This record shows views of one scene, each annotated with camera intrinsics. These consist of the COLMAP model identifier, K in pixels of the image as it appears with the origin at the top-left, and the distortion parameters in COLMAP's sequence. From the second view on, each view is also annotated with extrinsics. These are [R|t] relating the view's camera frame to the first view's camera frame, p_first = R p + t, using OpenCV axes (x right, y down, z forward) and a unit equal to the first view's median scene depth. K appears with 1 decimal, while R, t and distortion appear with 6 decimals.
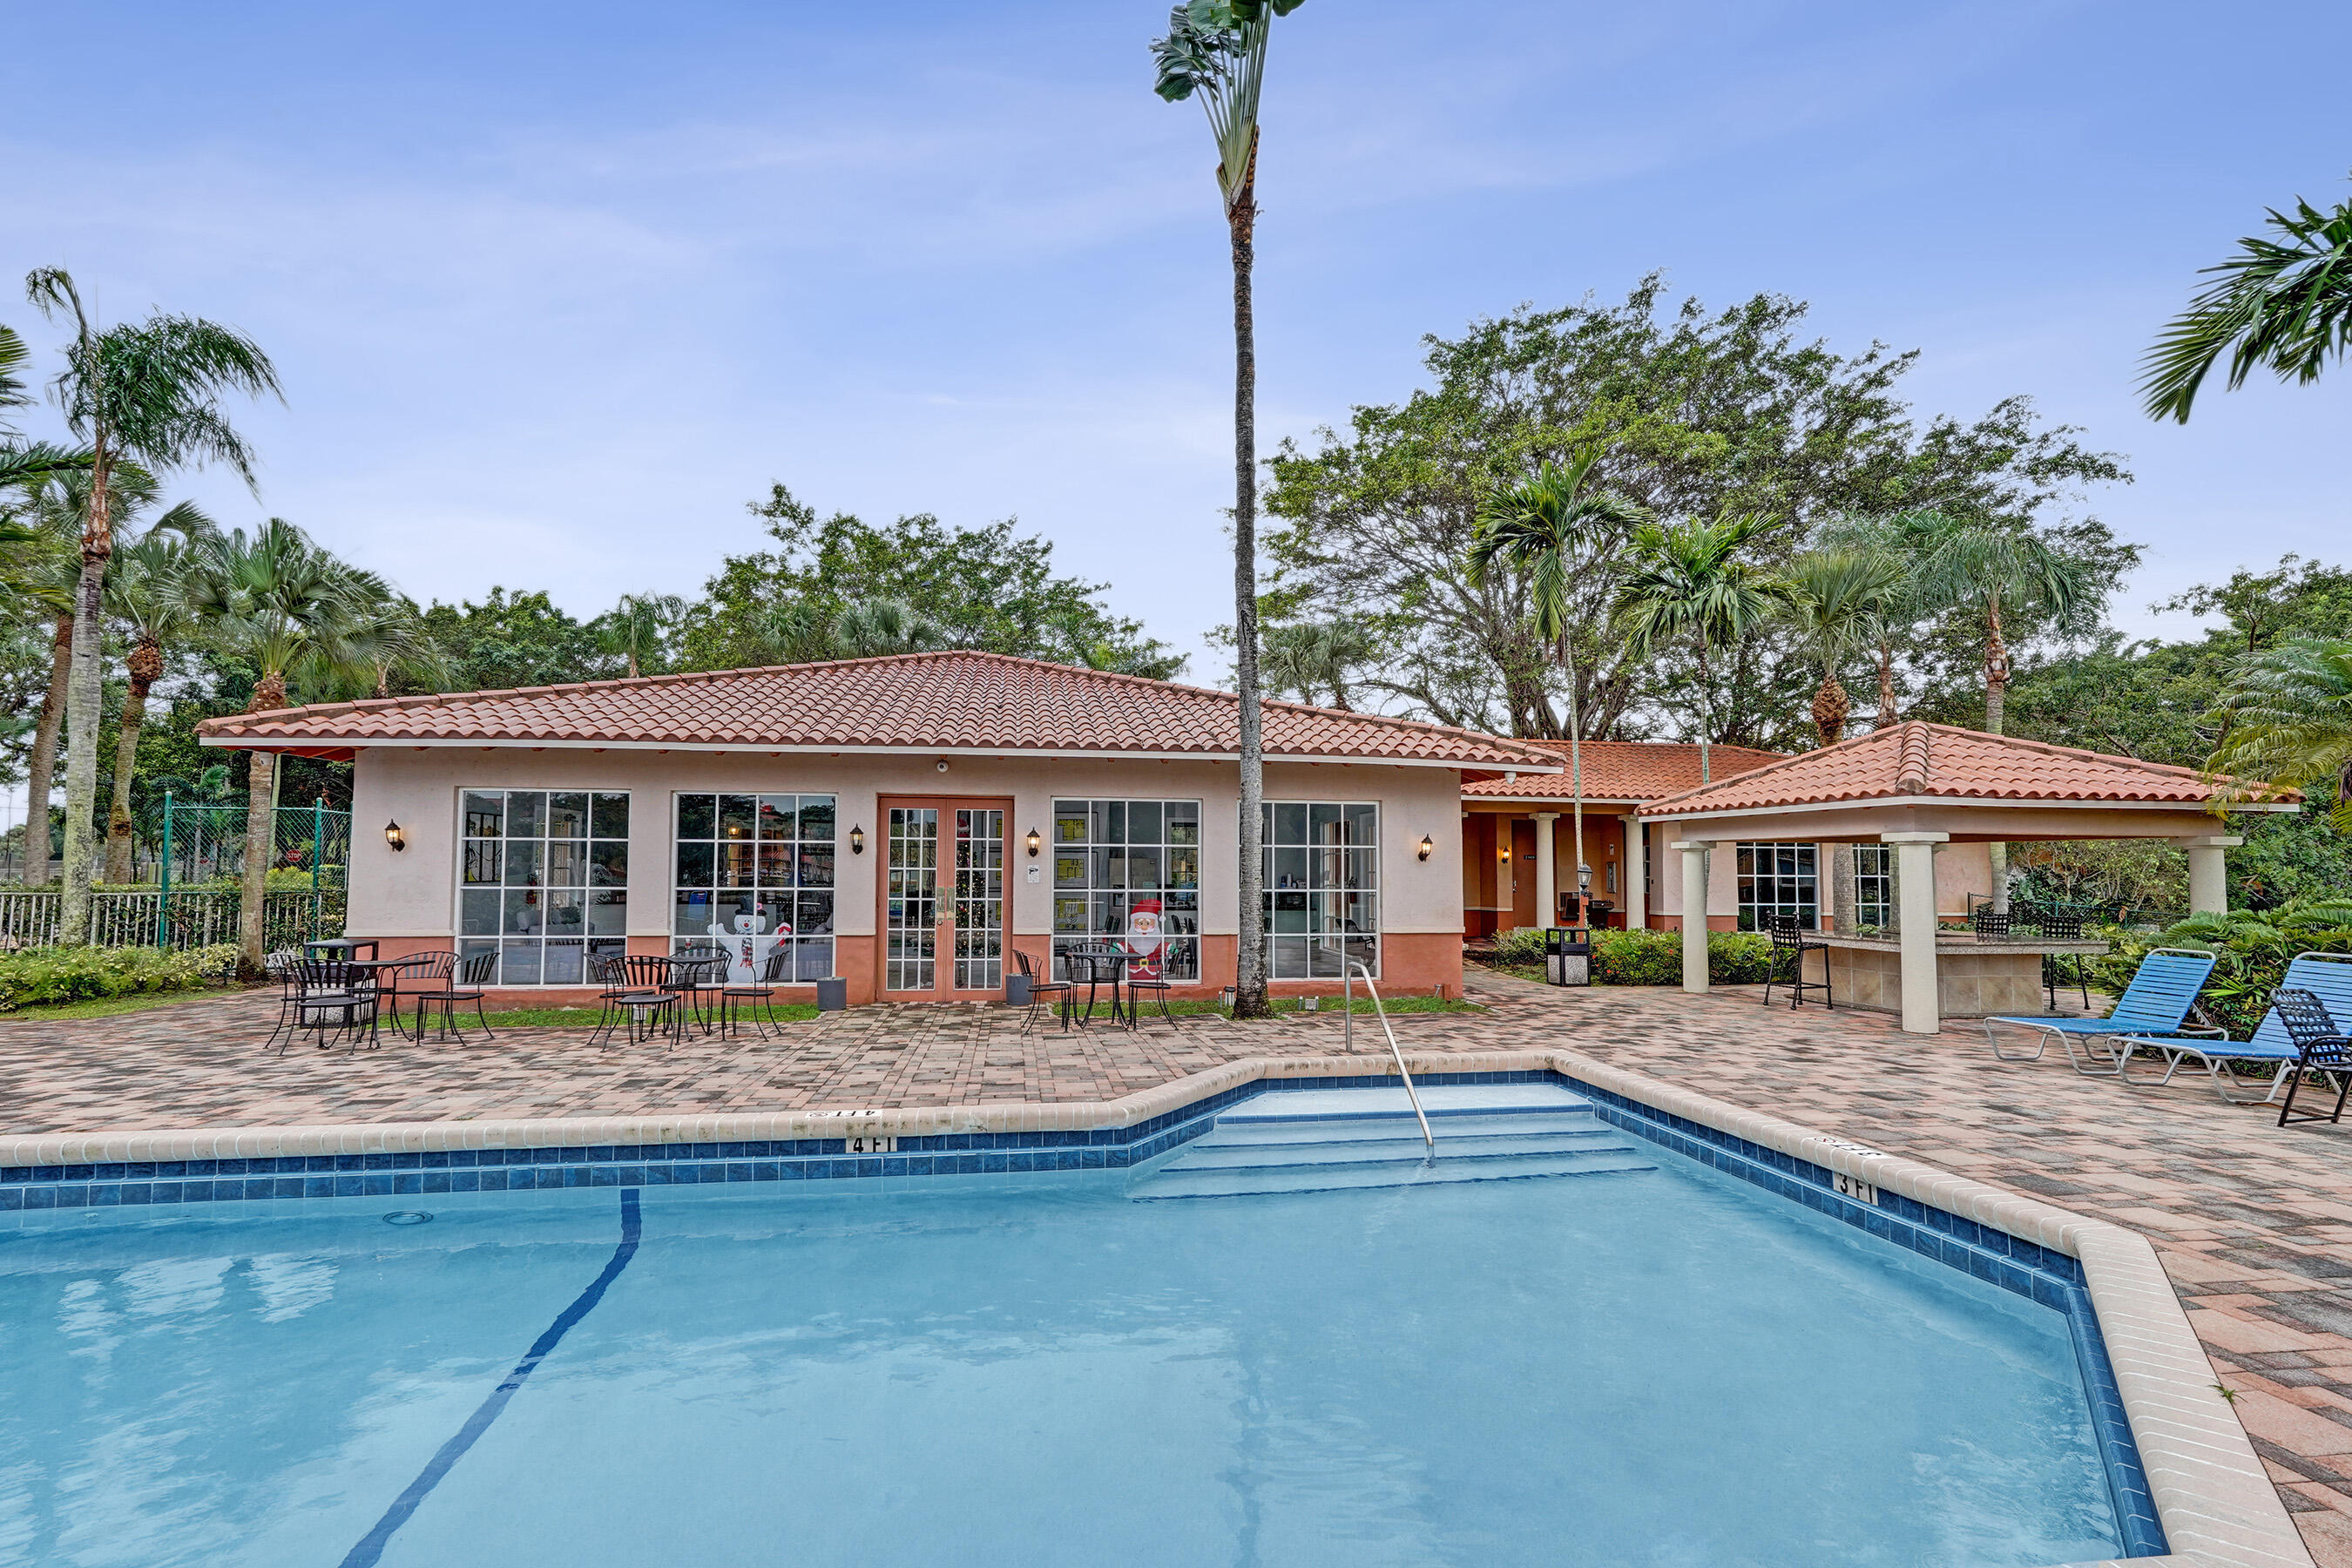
lens RADIAL K [[1074.7, 0, 1172.7], [0, 1074.7, 860.8], [0, 0, 1]] dist [-0.001316, 0.000178]
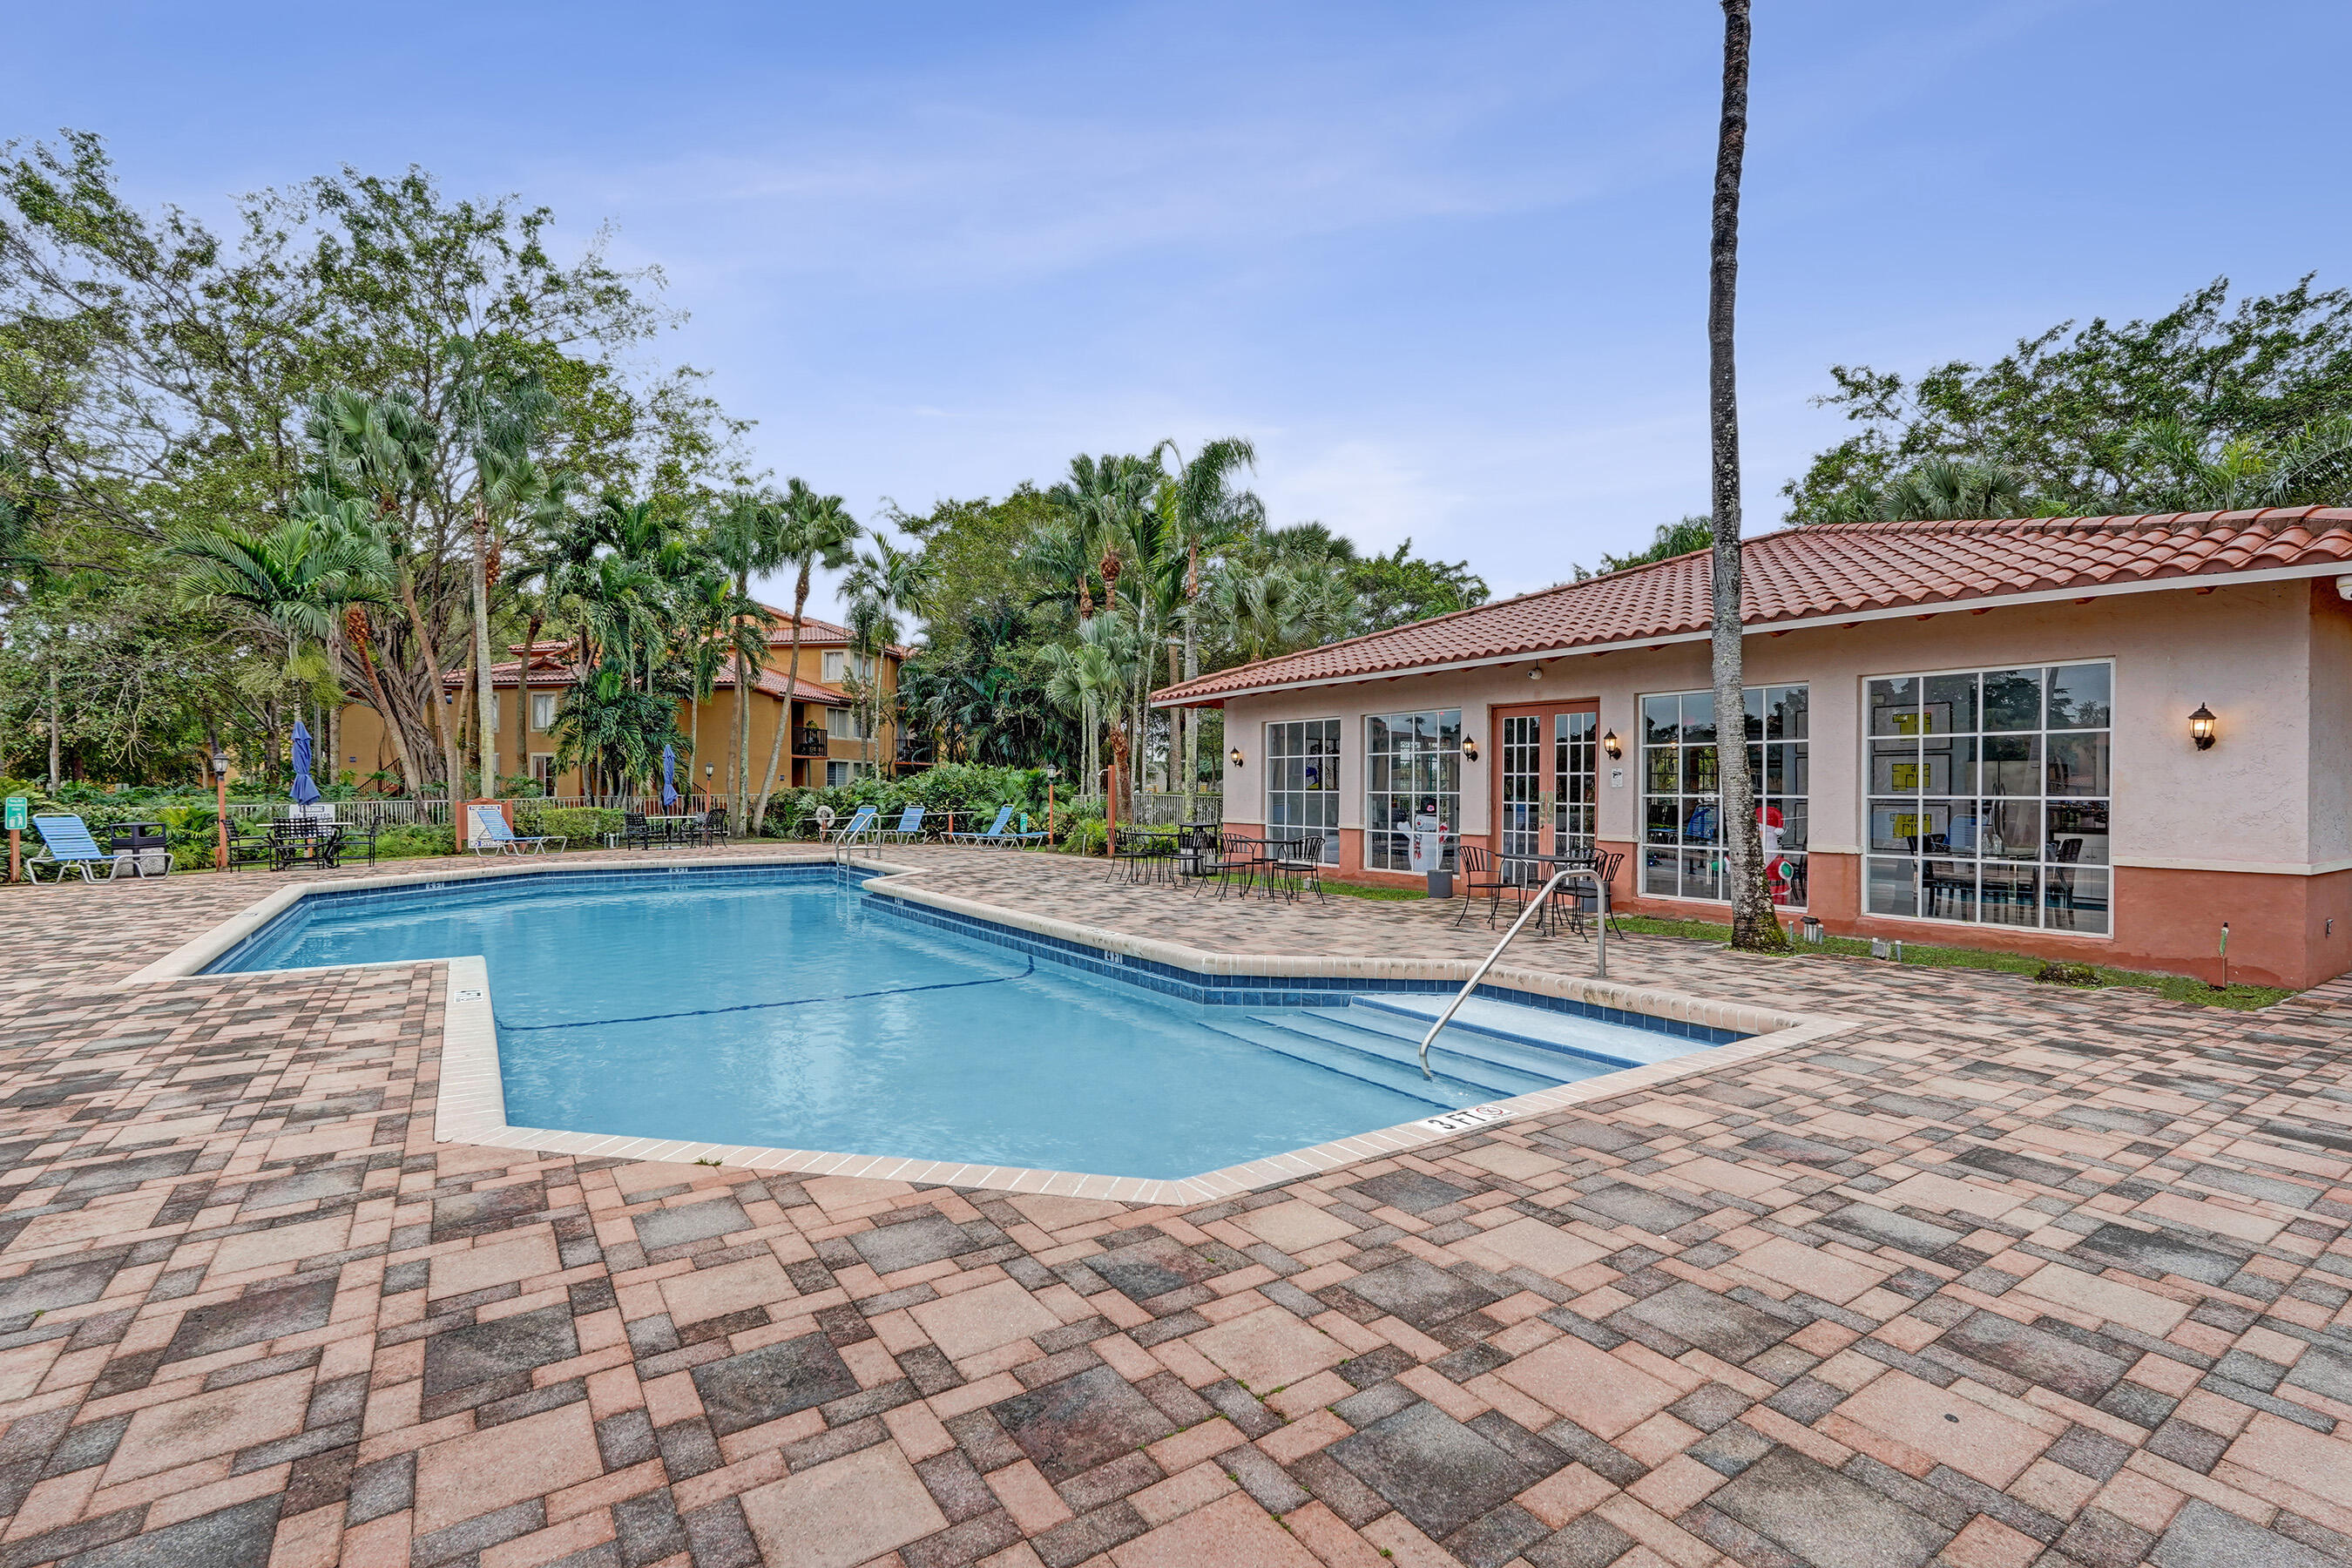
lens RADIAL K [[1077.3, 0, 1186.4], [0, 1077.3, 753.3], [0, 0, 1]] dist [-0.001591, 0.000324]
pose [[0.426397, -0.030102, -0.904035, 0.963097], [0.010904, 0.999545, -0.028139, 0.024401], [0.904470, 0.002140, 0.426531, 0.393640]]
